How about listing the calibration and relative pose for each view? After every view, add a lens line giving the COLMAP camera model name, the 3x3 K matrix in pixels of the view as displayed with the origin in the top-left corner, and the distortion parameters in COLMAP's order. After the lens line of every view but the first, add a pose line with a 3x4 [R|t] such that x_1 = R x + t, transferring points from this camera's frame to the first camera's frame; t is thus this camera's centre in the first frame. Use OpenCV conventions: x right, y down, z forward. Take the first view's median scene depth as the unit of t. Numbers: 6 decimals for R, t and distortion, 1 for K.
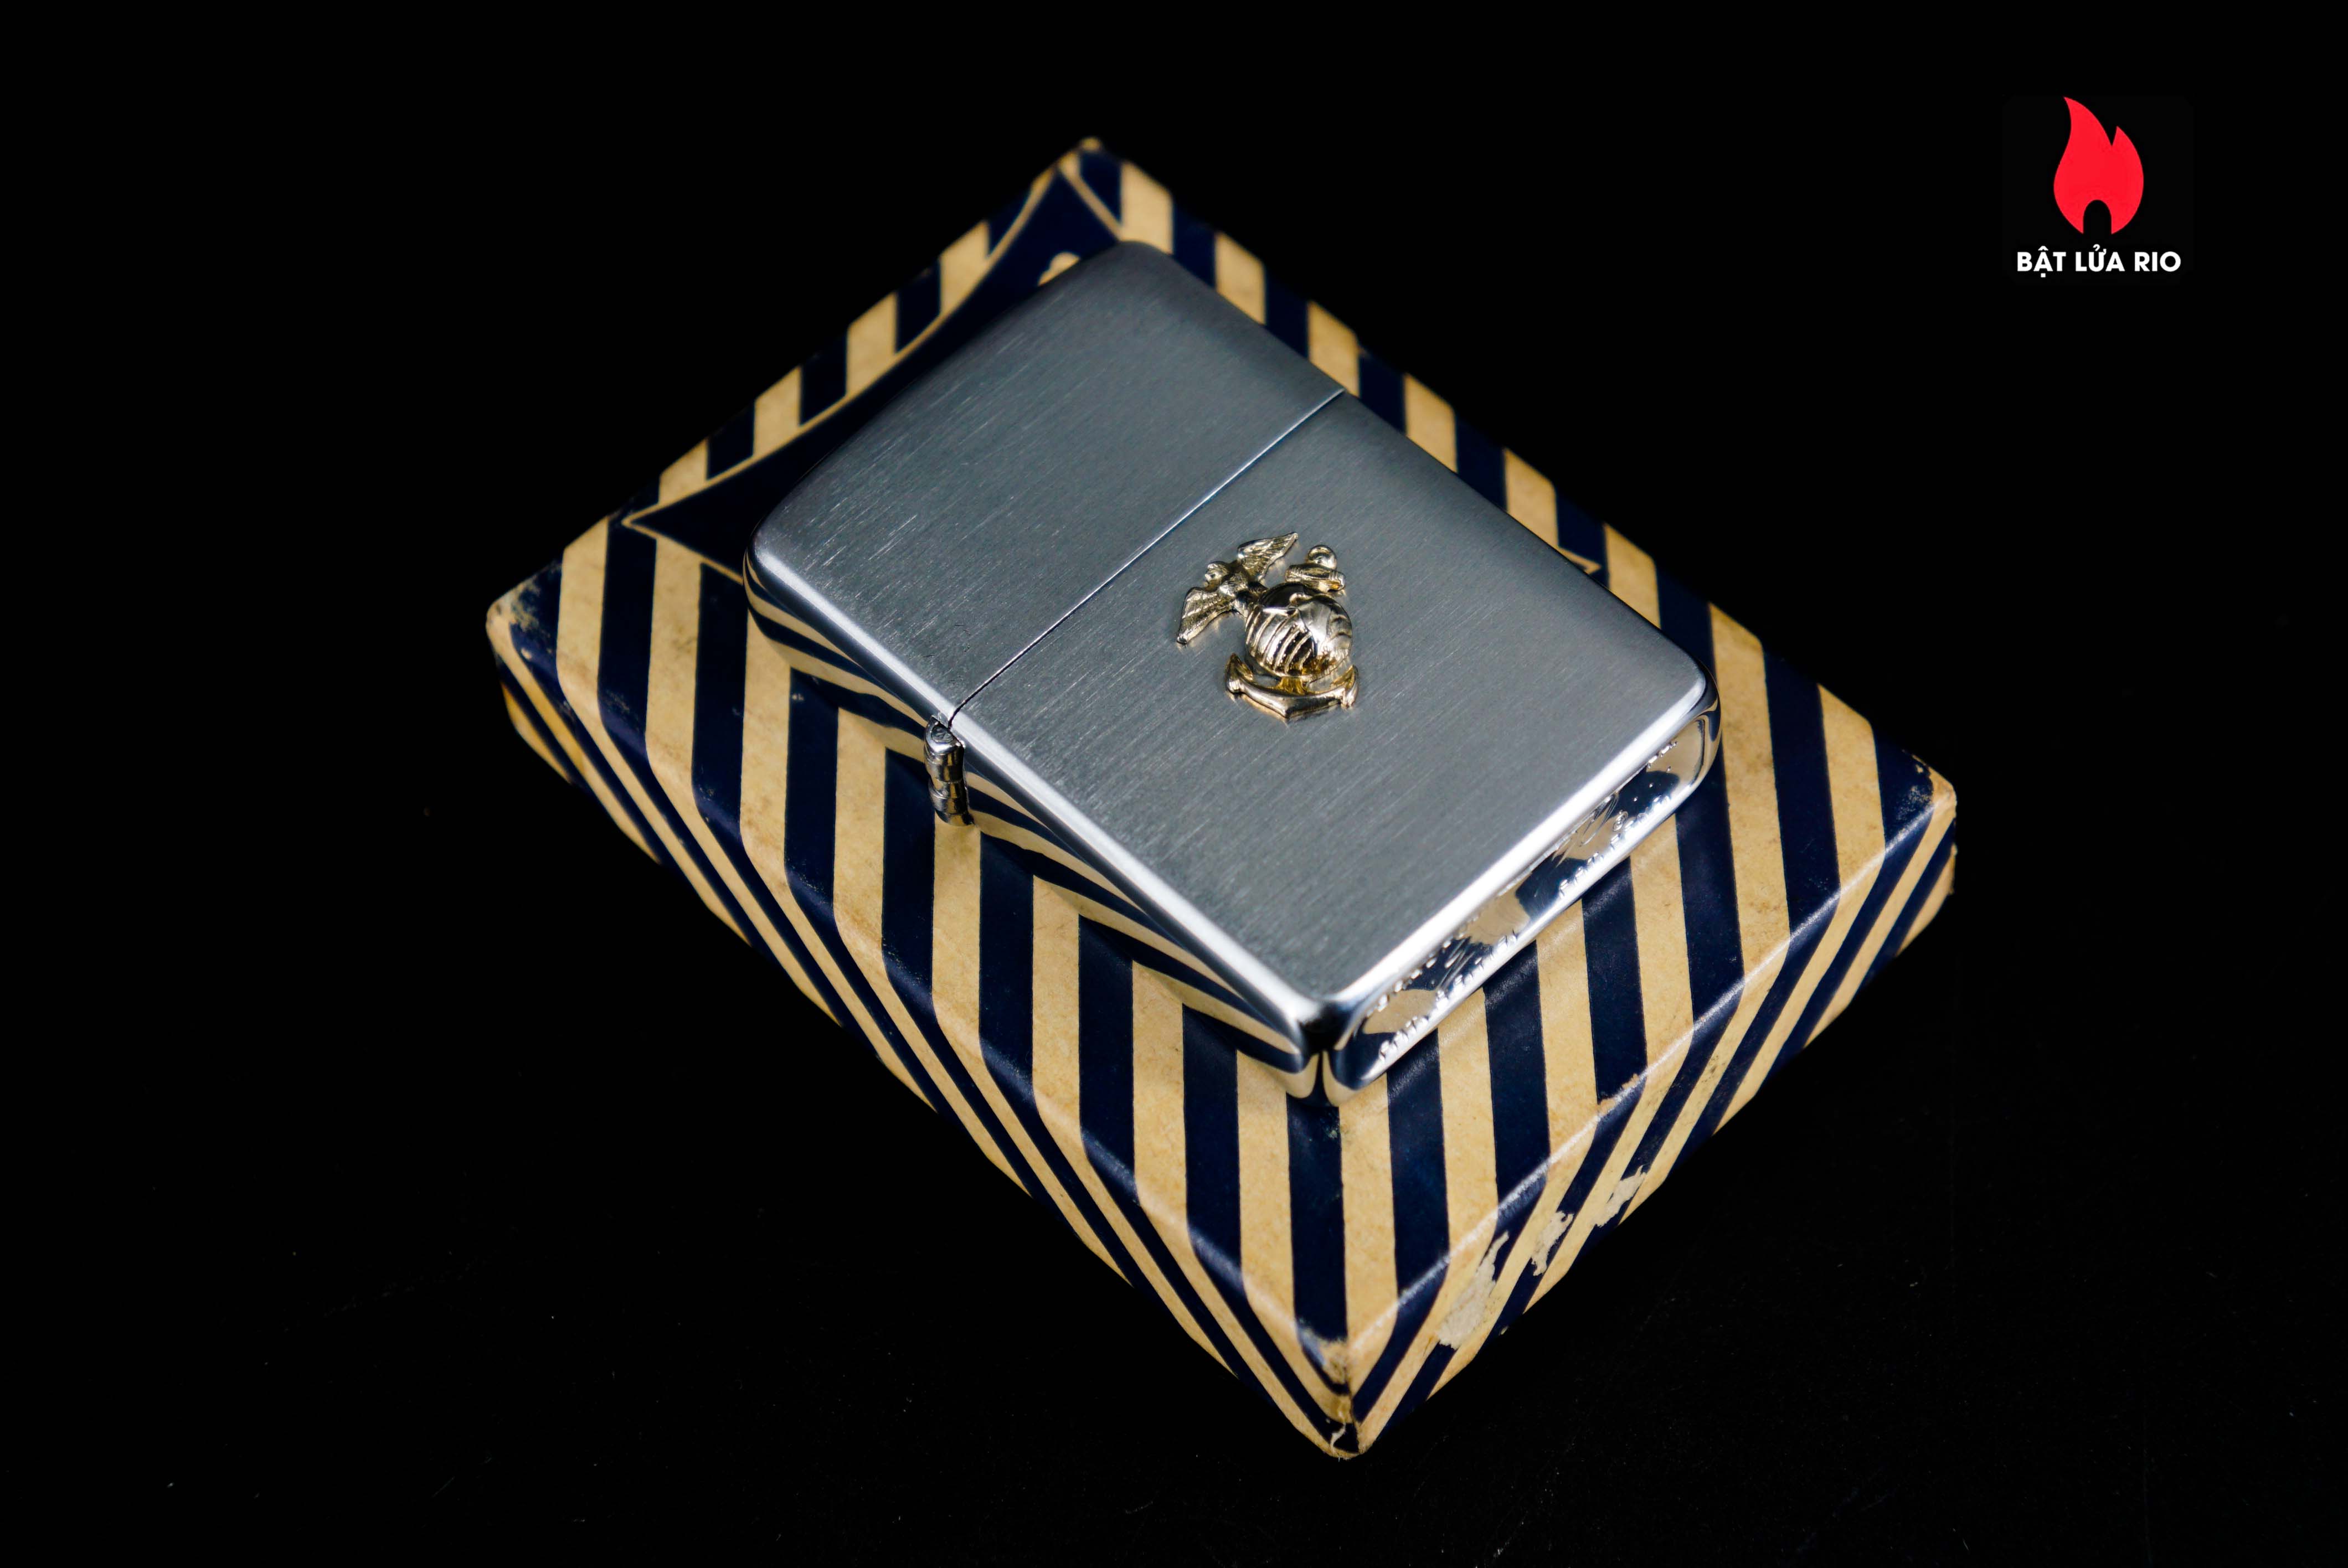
lens RADIAL K [[4646.4, 0, 1162.0], [0, 4646.4, 792.2], [0, 0, 1]] dist [0.259571, 0.230071]
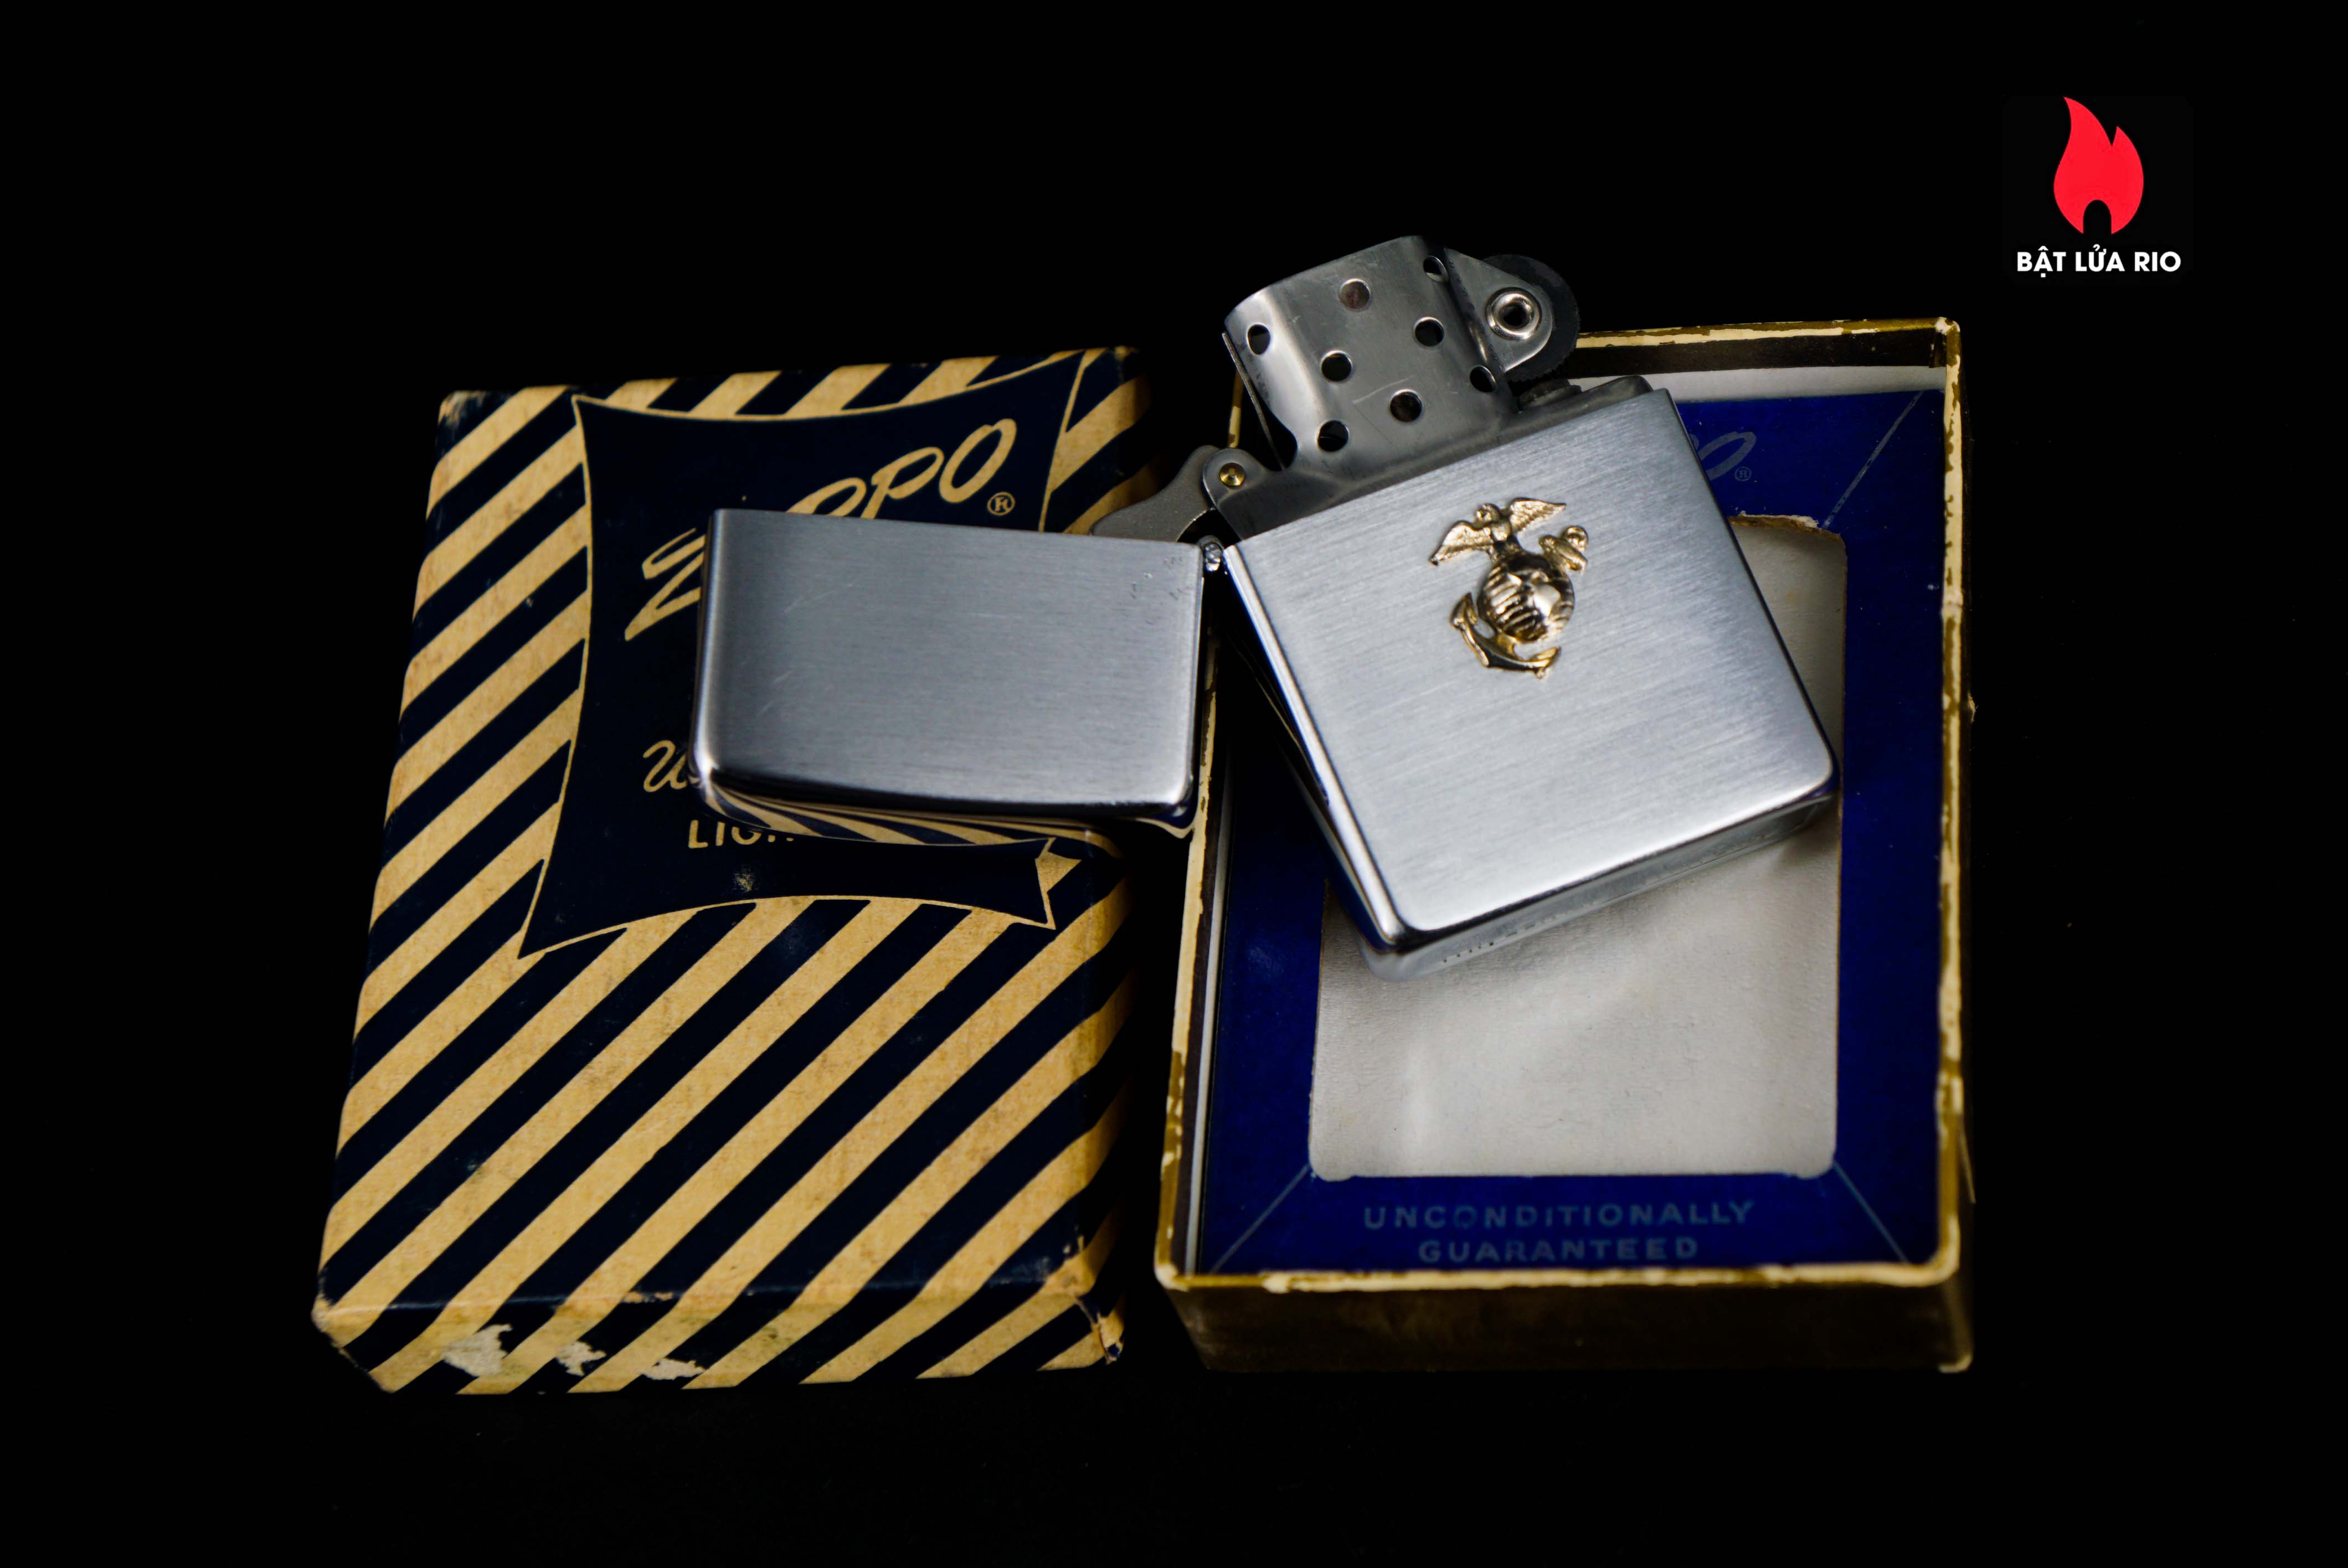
lens RADIAL K [[4646.4, 0, 1162.0], [0, 4646.4, 792.2], [0, 0, 1]] dist [0.259571, 0.230071]
pose [[0.680267, 0.598453, -0.423191, 0.576183], [-0.525819, 0.800694, 0.287059, -0.417243], [0.510638, 0.027246, 0.859364, 0.065328]]
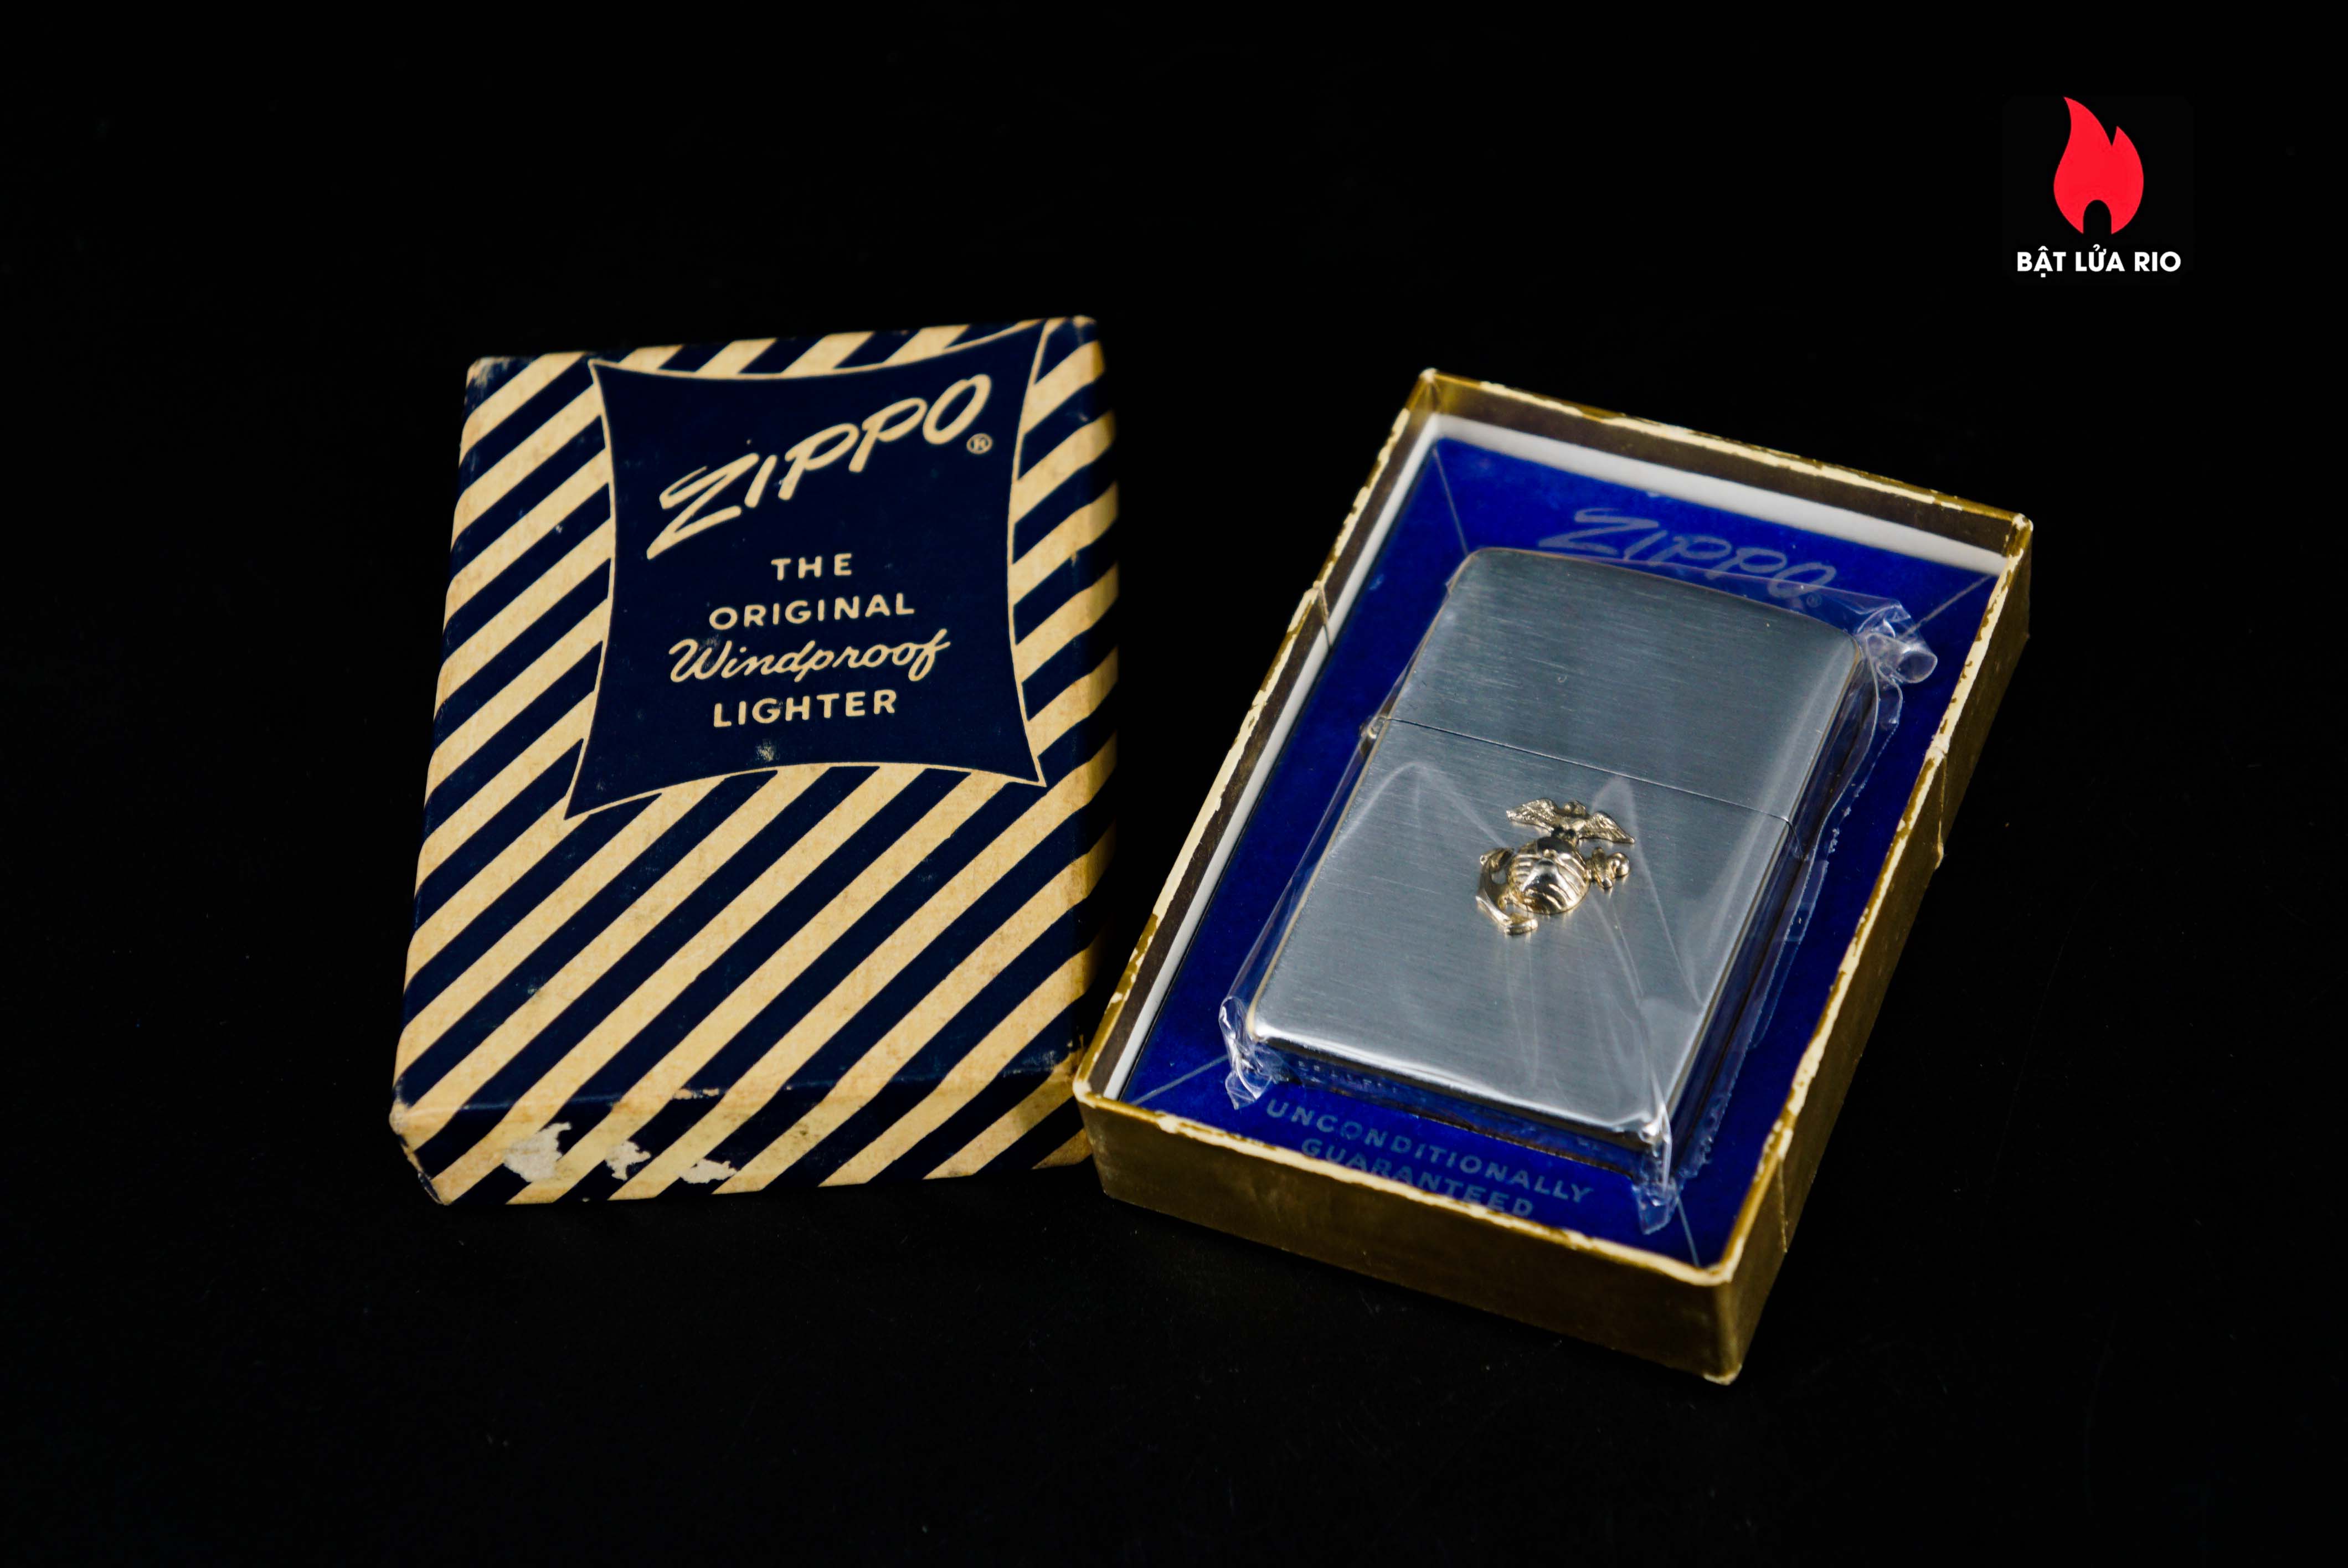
lens RADIAL K [[4646.4, 0, 1162.0], [0, 4646.4, 792.2], [0, 0, 1]] dist [0.259571, 0.230071]
pose [[0.716461, 0.558945, -0.417448, 0.664502], [-0.547686, 0.821301, 0.159700, -0.274261], [0.432114, 0.114212, 0.894557, -0.119679]]
